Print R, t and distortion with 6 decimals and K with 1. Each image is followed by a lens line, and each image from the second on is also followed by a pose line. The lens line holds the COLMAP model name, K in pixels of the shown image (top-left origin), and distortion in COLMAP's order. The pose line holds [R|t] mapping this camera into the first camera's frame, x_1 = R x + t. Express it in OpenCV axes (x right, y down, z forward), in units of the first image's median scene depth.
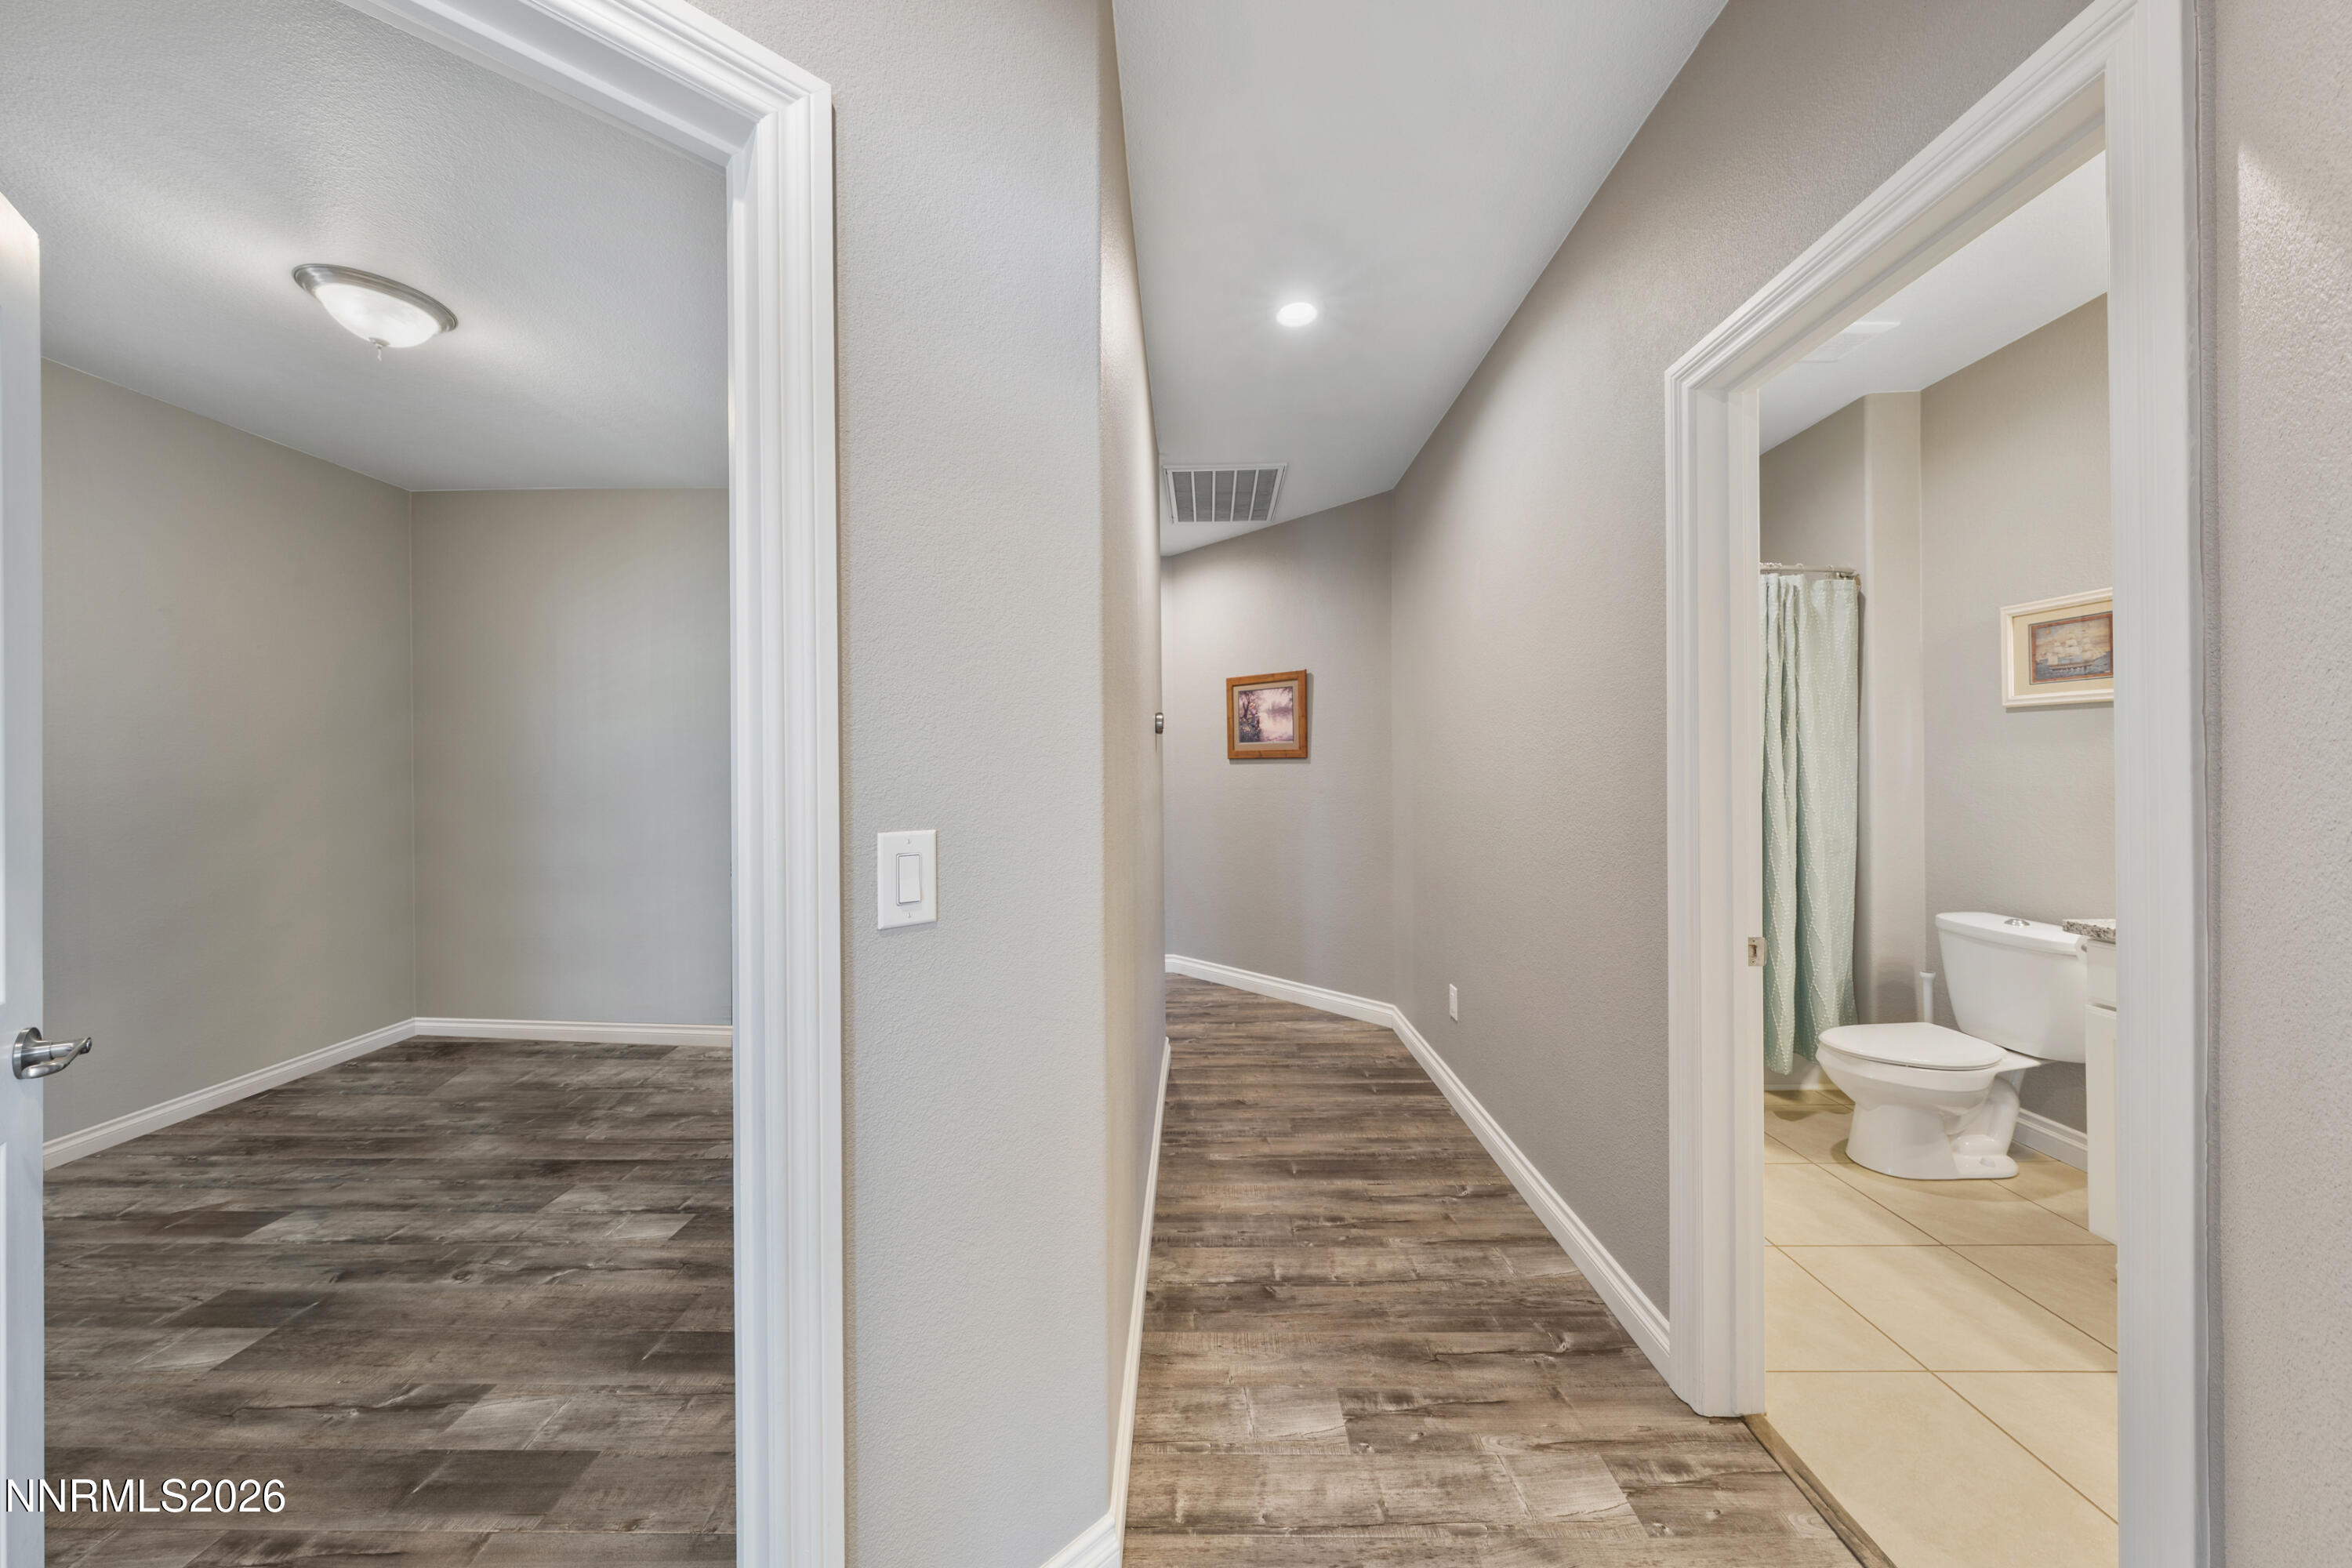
lens RADIAL K [[802.8, 0, 1176.0], [0, 802.8, 784.0], [0, 0, 1]] dist [0.000137, 0.000396]
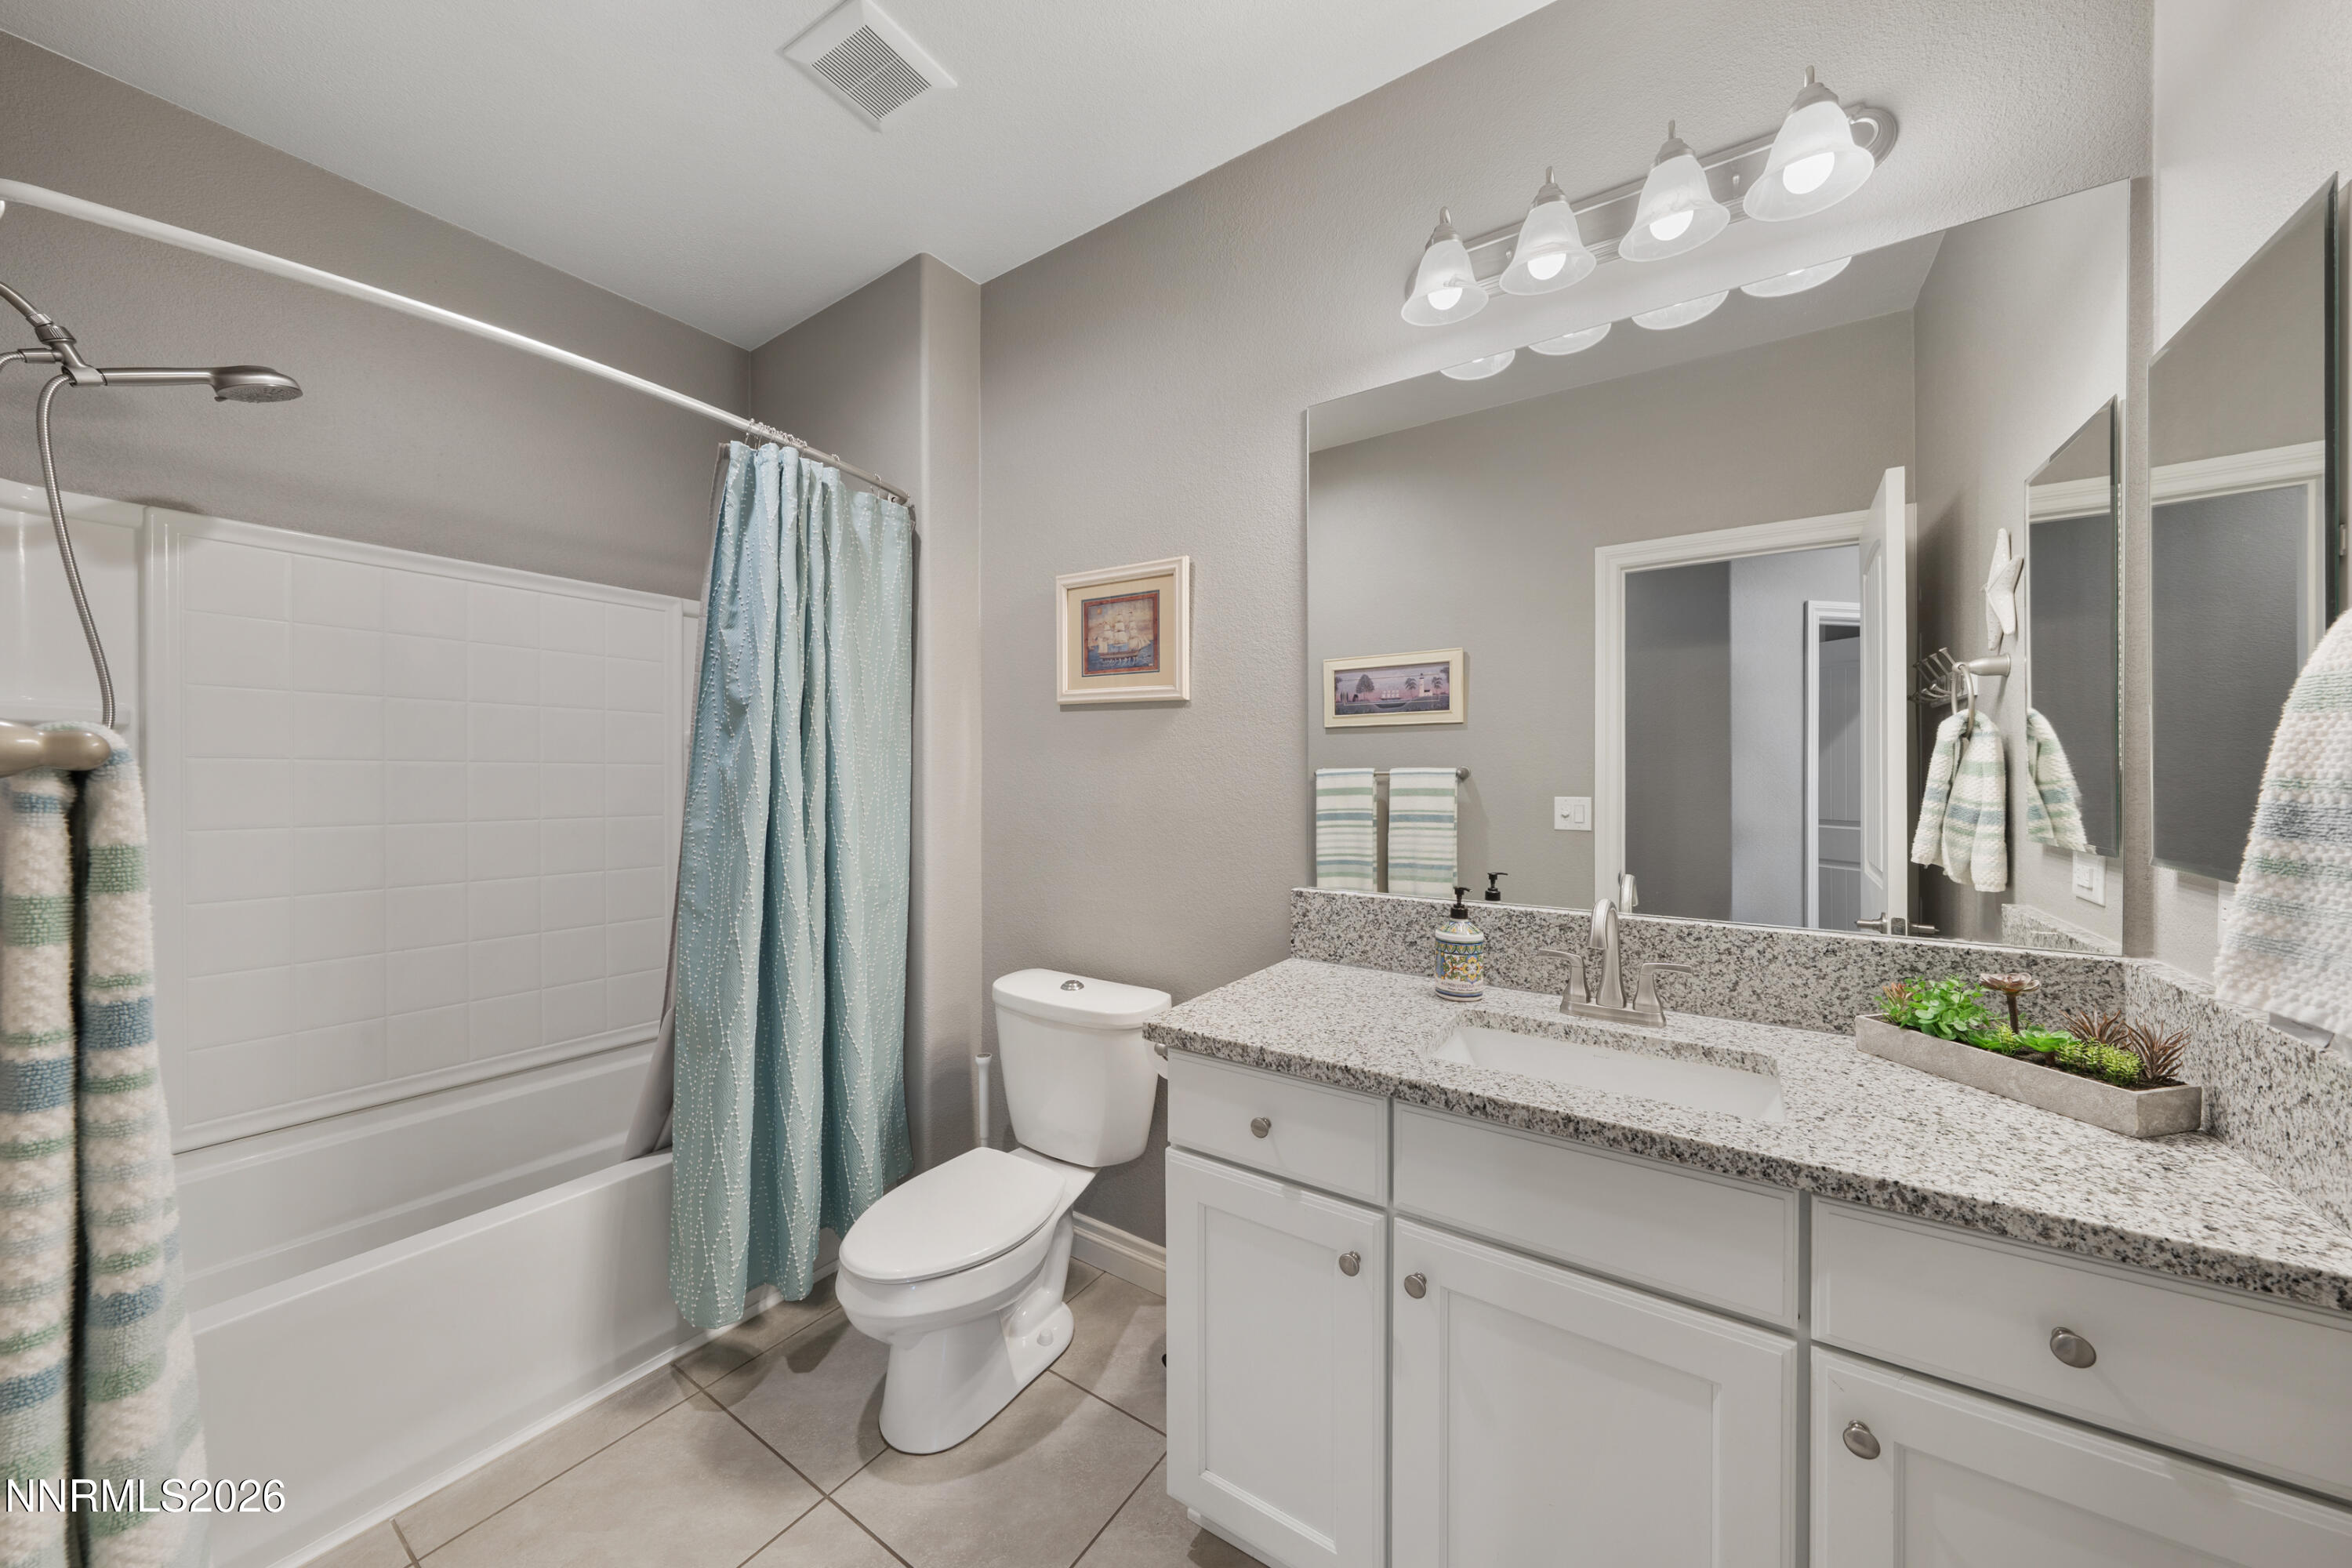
lens RADIAL K [[802.8, 0, 1176.0], [0, 802.8, 784.0], [0, 0, 1]] dist [0.000137, 0.000396]
pose [[0.551230, 0.007526, 0.834319, 0.442974], [-0.002832, 0.999970, -0.007149, -0.012435], [-0.834349, 0.001578, 0.551235, 0.474267]]
